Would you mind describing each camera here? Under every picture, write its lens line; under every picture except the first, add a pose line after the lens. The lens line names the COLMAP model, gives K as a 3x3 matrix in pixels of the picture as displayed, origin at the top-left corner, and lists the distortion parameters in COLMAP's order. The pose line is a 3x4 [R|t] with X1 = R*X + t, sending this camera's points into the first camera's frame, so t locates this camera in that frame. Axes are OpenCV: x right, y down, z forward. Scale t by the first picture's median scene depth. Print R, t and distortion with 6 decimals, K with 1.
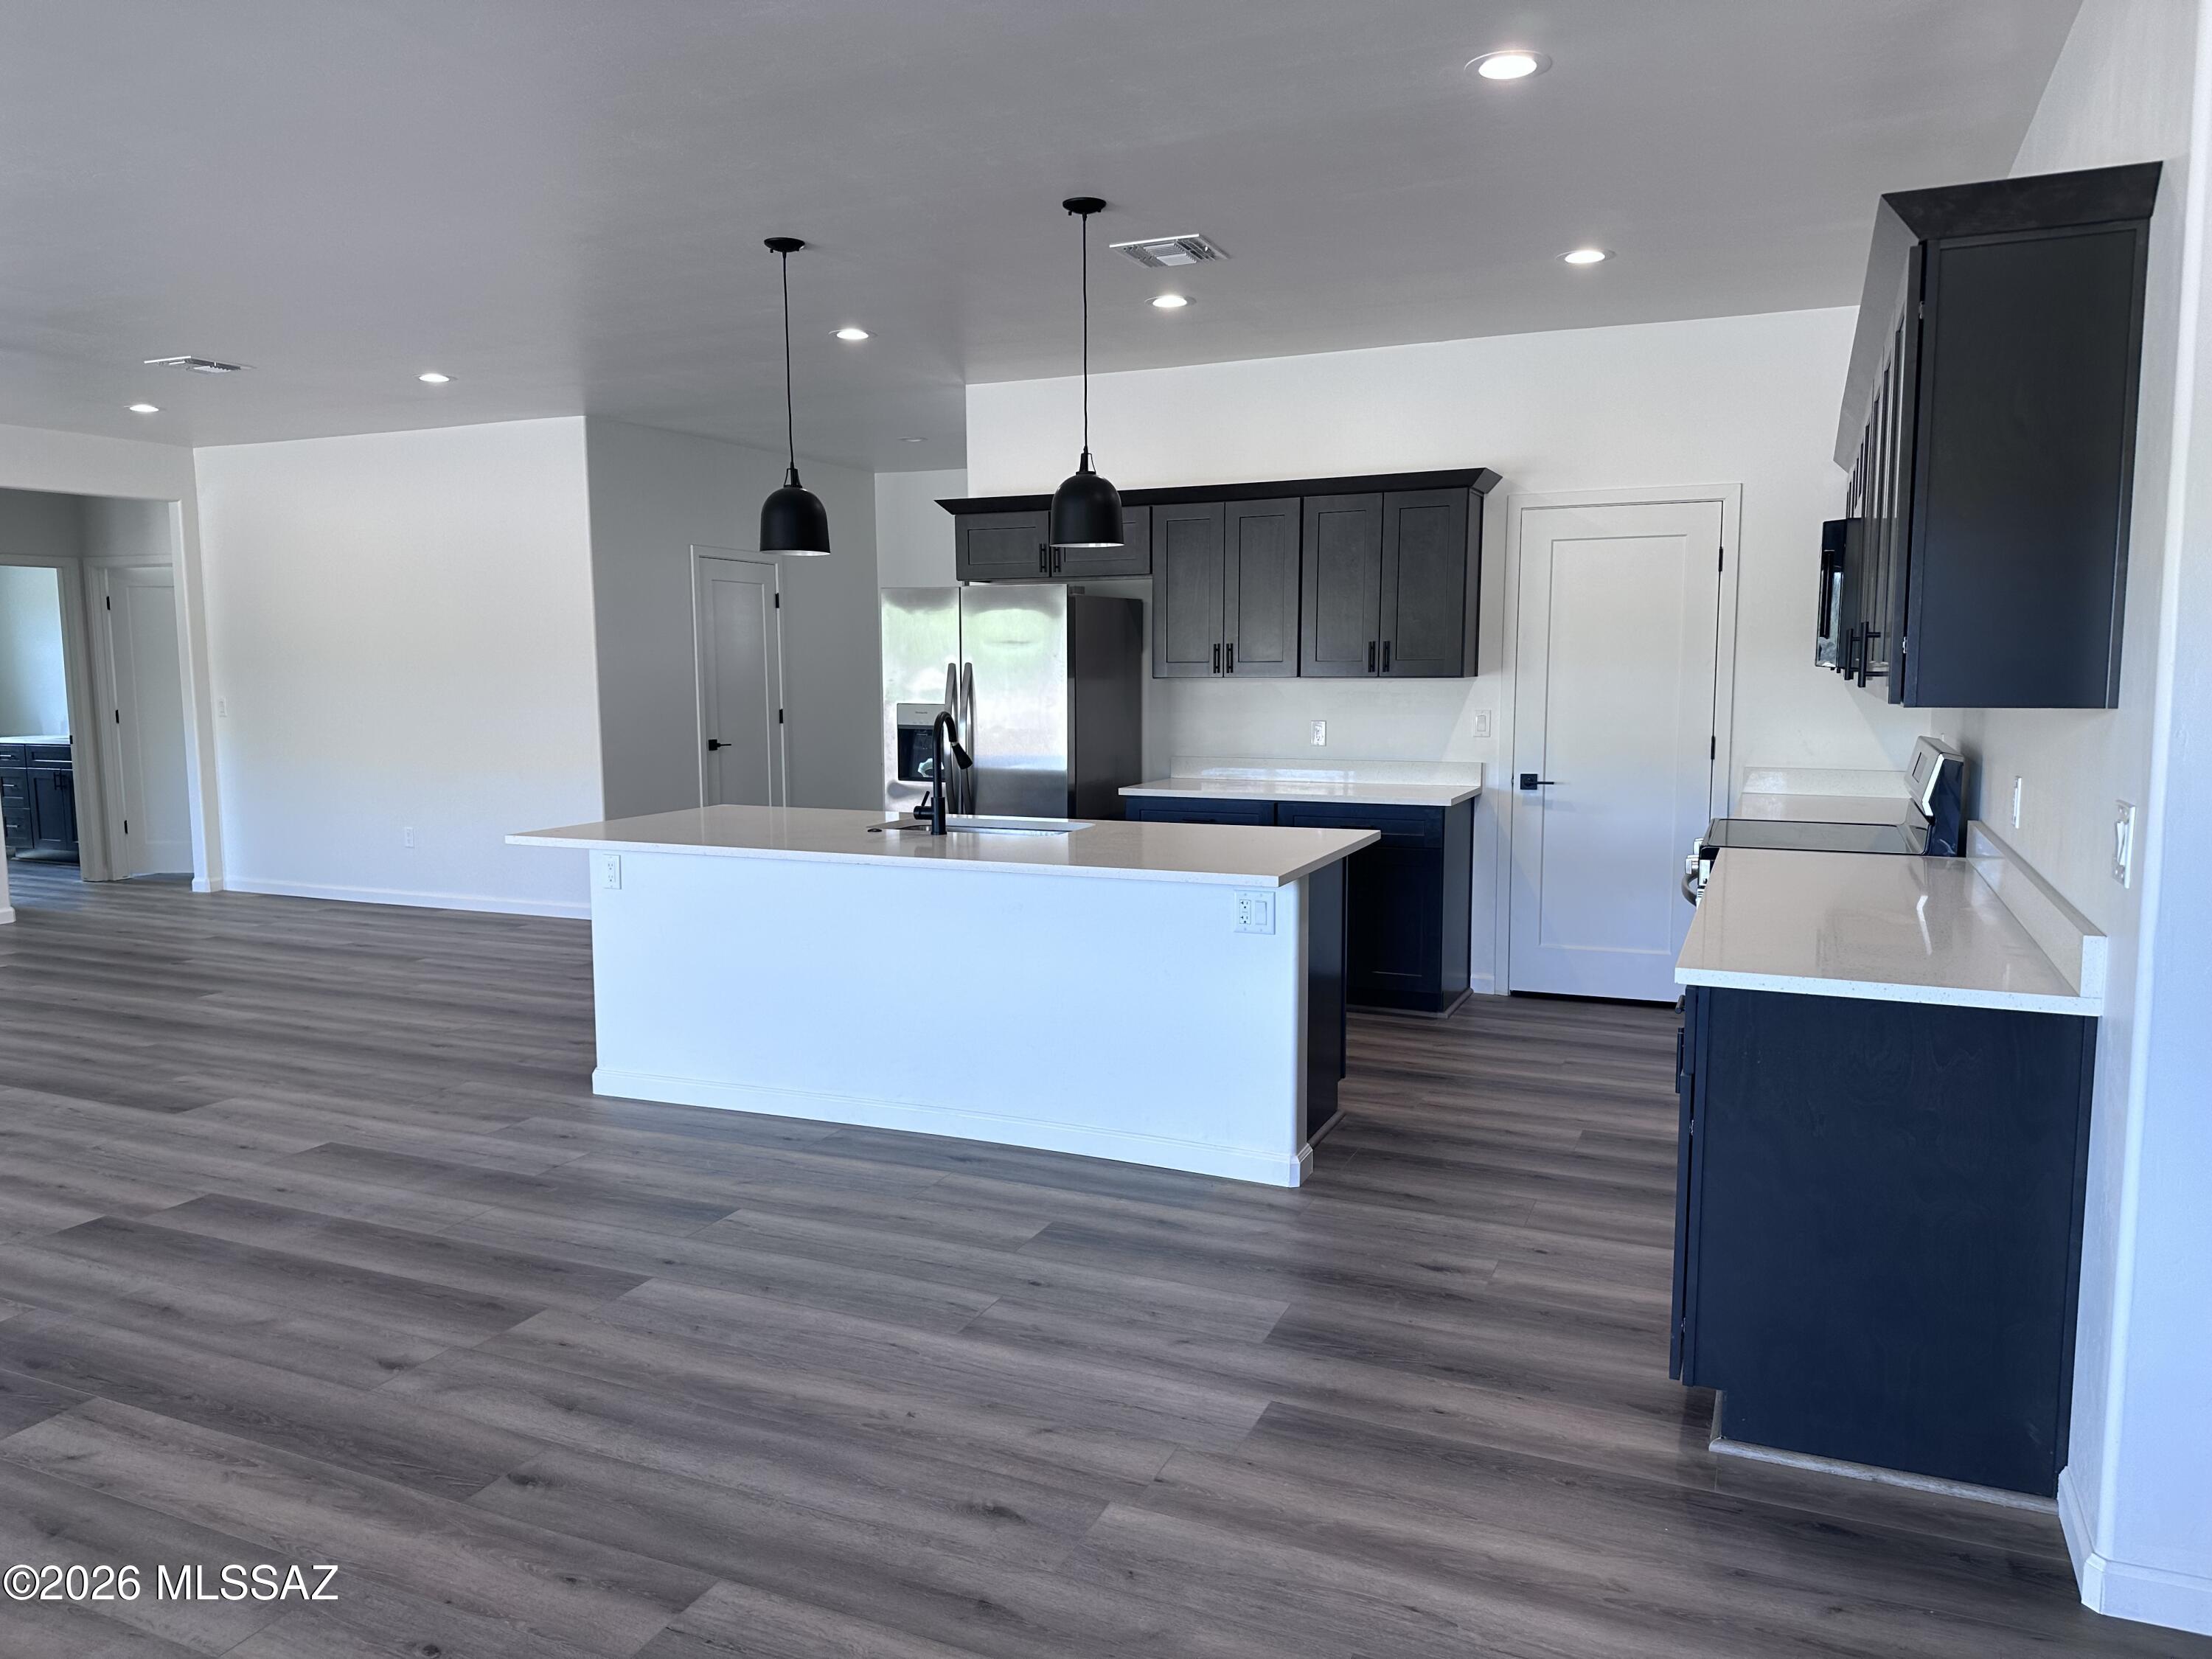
lens RADIAL K [[1532.0, 0, 1099.0], [0, 1532.0, 838.0], [0, 0, 1]] dist [0.114770, -0.158228]
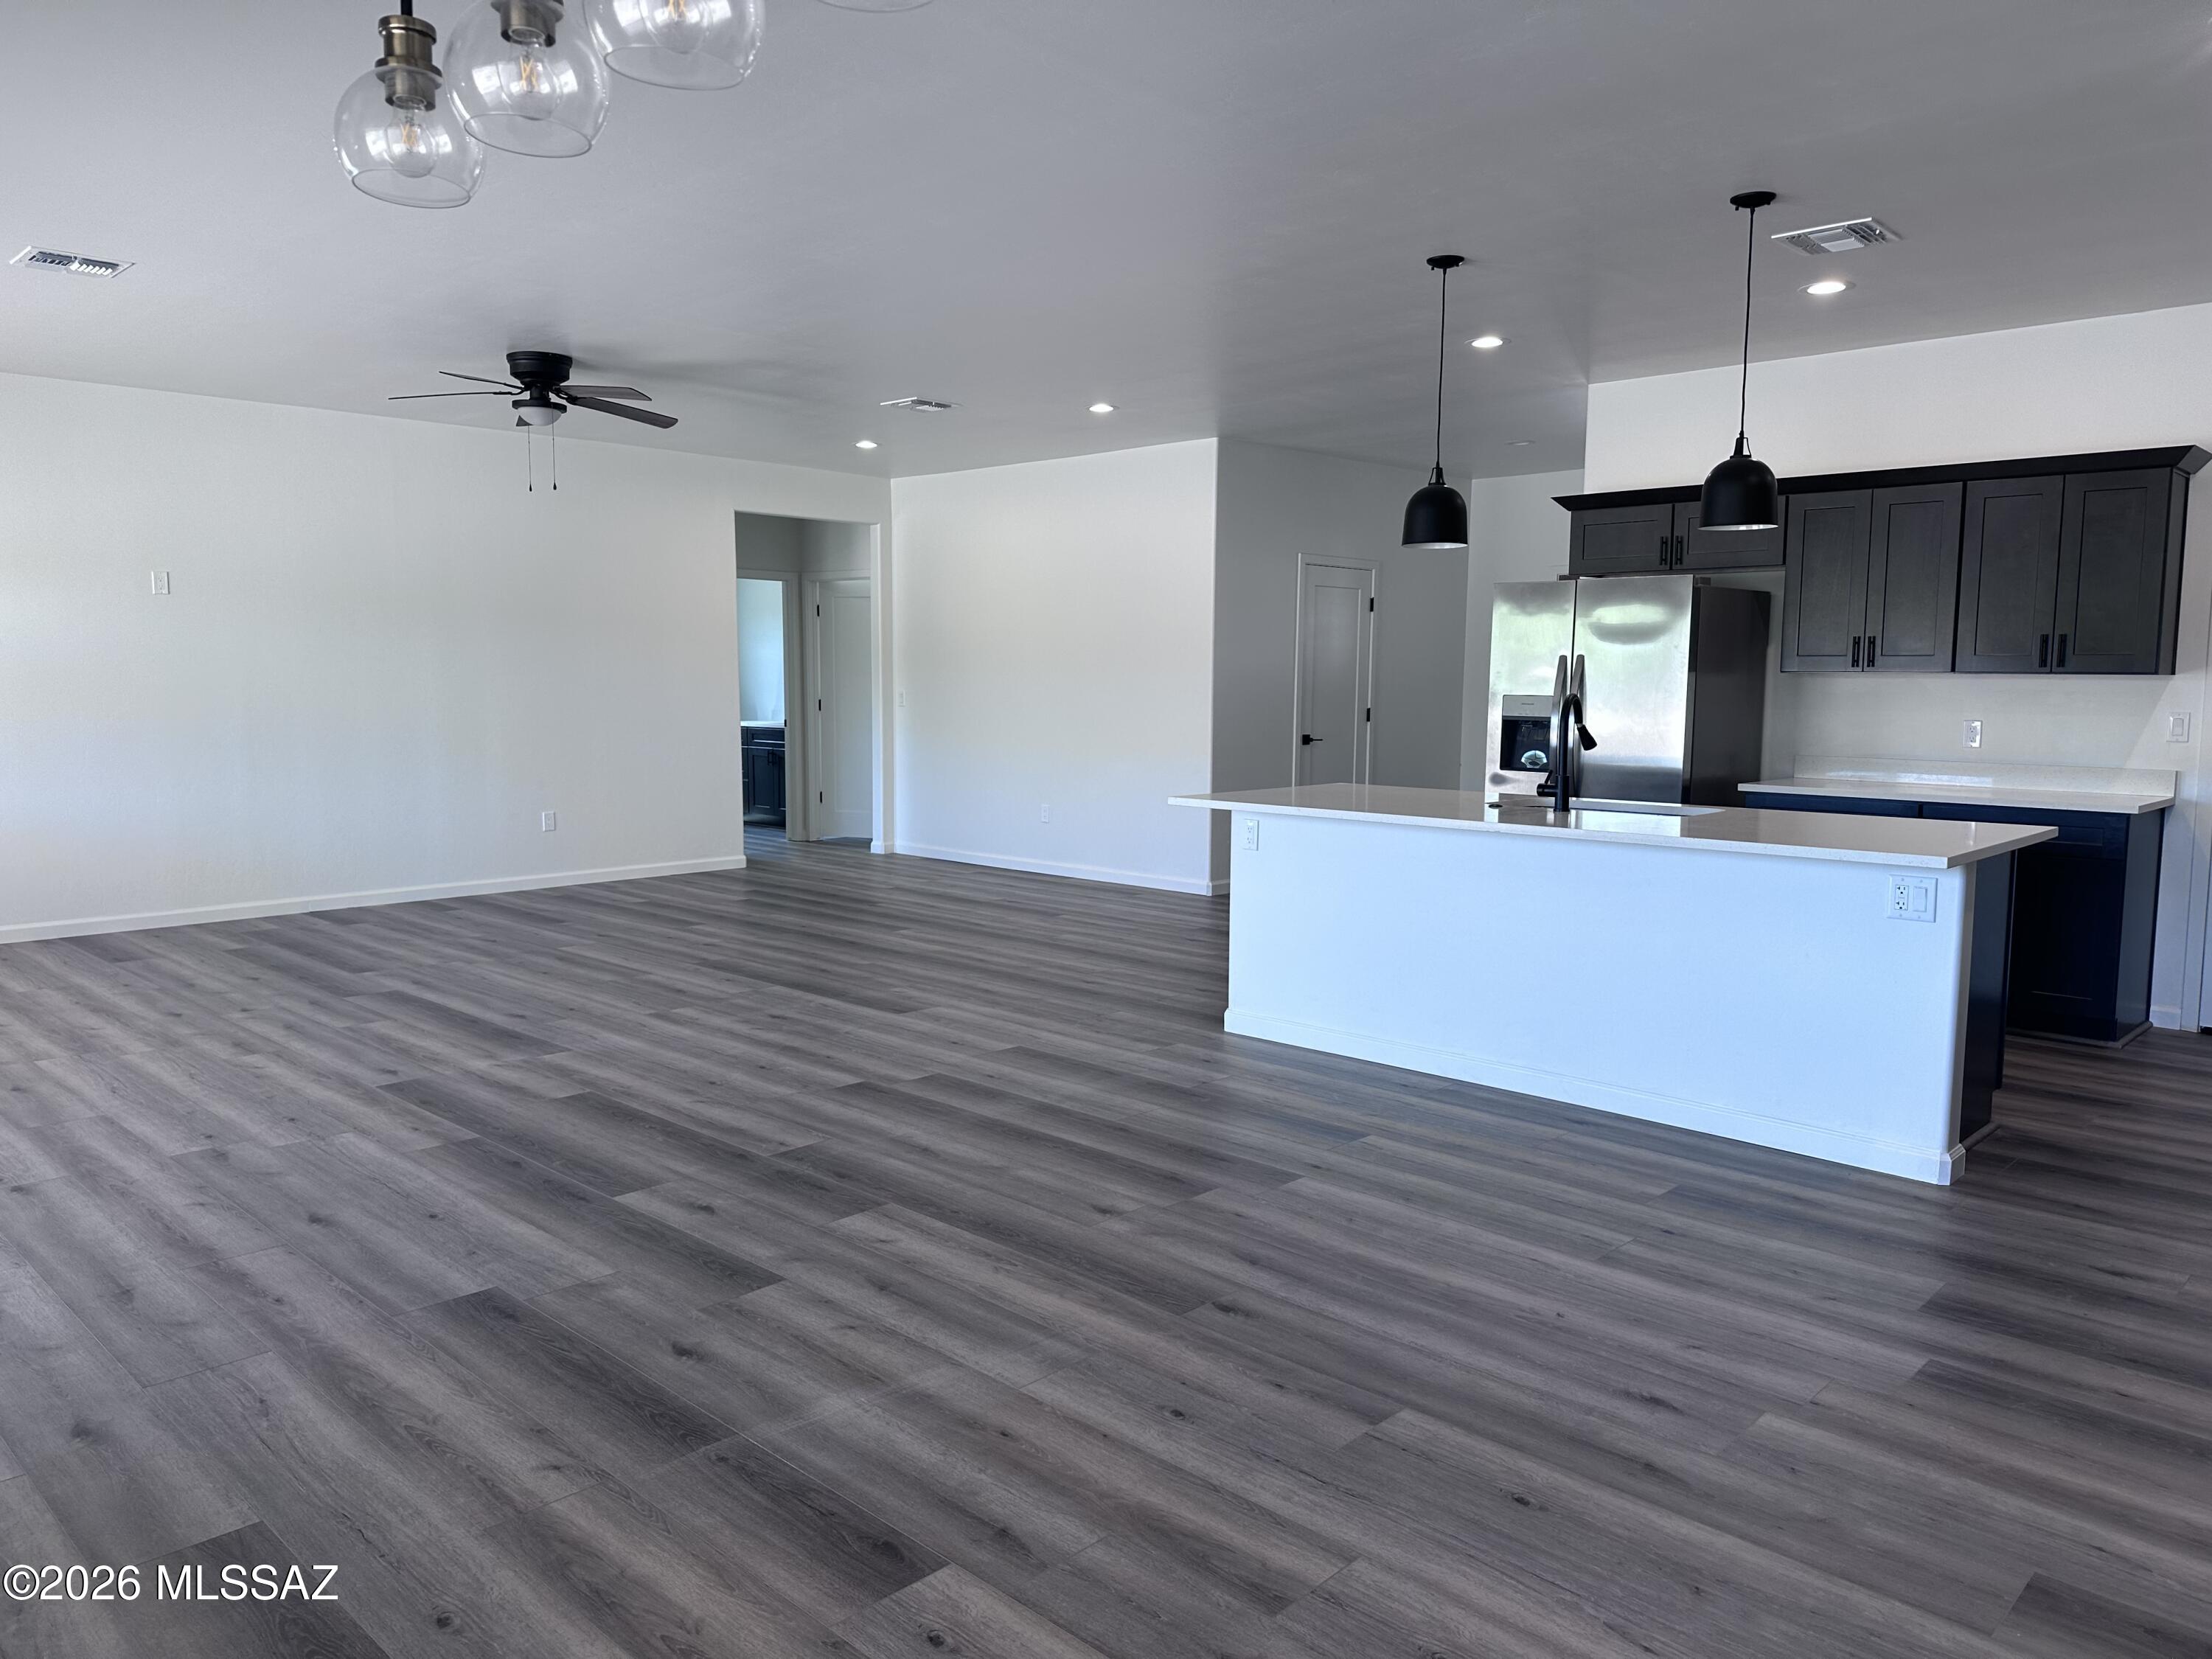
lens RADIAL K [[1540.6, 0, 1097.5], [0, 1540.6, 825.8], [0, 0, 1]] dist [0.094382, -0.141941]
pose [[0.939809, 0.046103, -0.338576, -0.043441], [-0.052848, 0.998545, -0.010725, 0.035051], [0.337589, 0.027973, 0.940878, -0.091860]]
